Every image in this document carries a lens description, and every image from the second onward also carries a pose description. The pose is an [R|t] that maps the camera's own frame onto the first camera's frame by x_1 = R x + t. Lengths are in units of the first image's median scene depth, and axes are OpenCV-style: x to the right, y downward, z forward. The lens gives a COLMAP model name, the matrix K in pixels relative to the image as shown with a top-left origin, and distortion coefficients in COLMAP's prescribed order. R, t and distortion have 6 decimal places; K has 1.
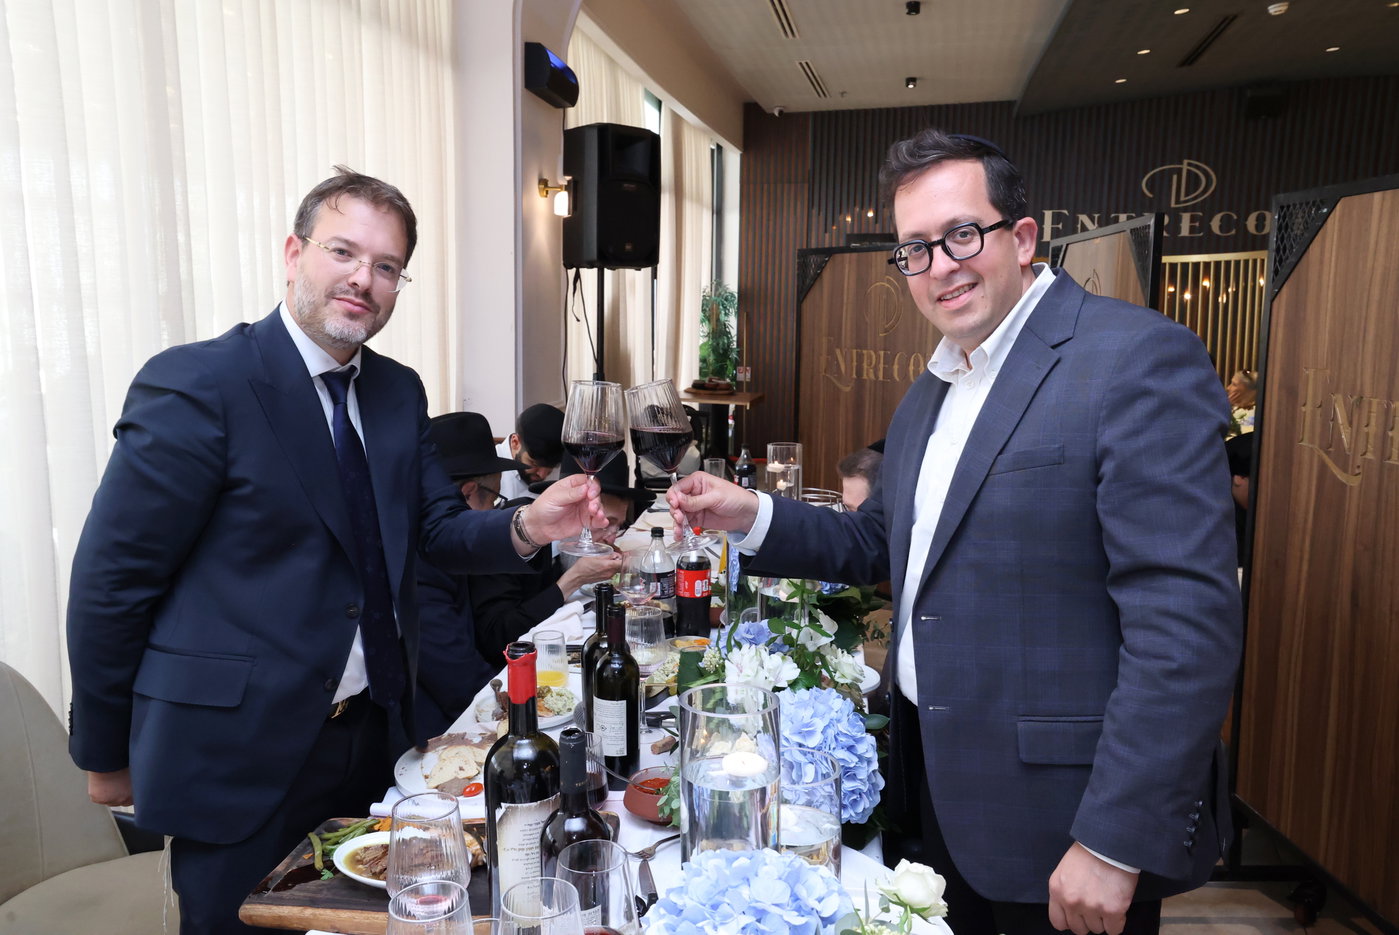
lens RADIAL K [[1137.6, 0, 699.4], [0, 1137.6, 466.0], [0, 0, 1]] dist [-0.001071, -0.000366]
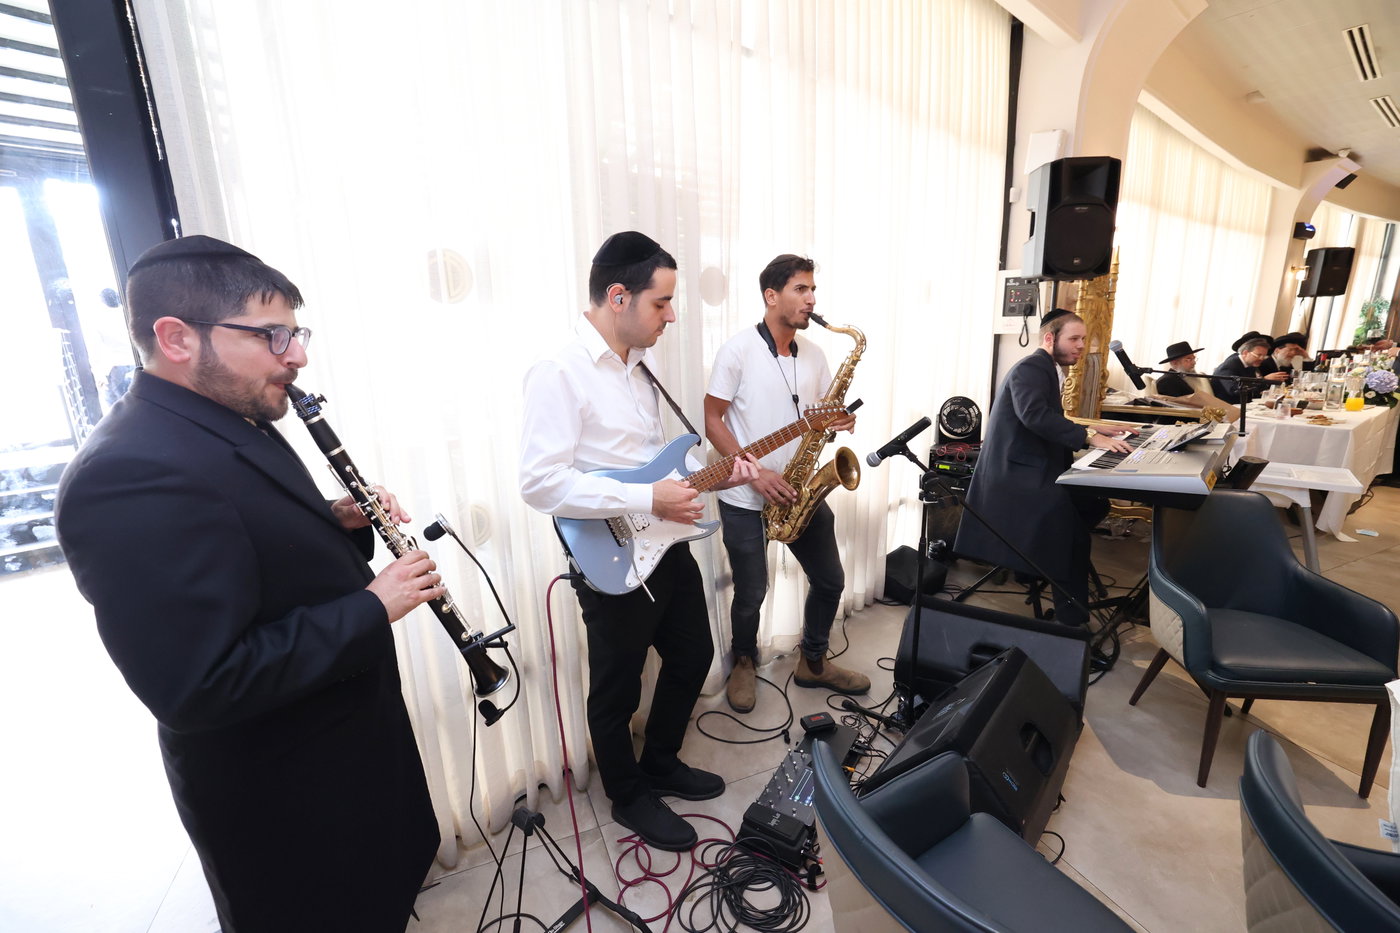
lens RADIAL K [[595.0, 0, 702.3], [0, 595.0, 470.6], [0, 0, 1]] dist [-0.000891, -0.000125]
pose [[0.683946, 0.135357, -0.716865, -0.007393], [-0.064062, 0.989984, 0.125806, 0.181739], [0.726714, -0.040120, 0.685767, -1.226875]]
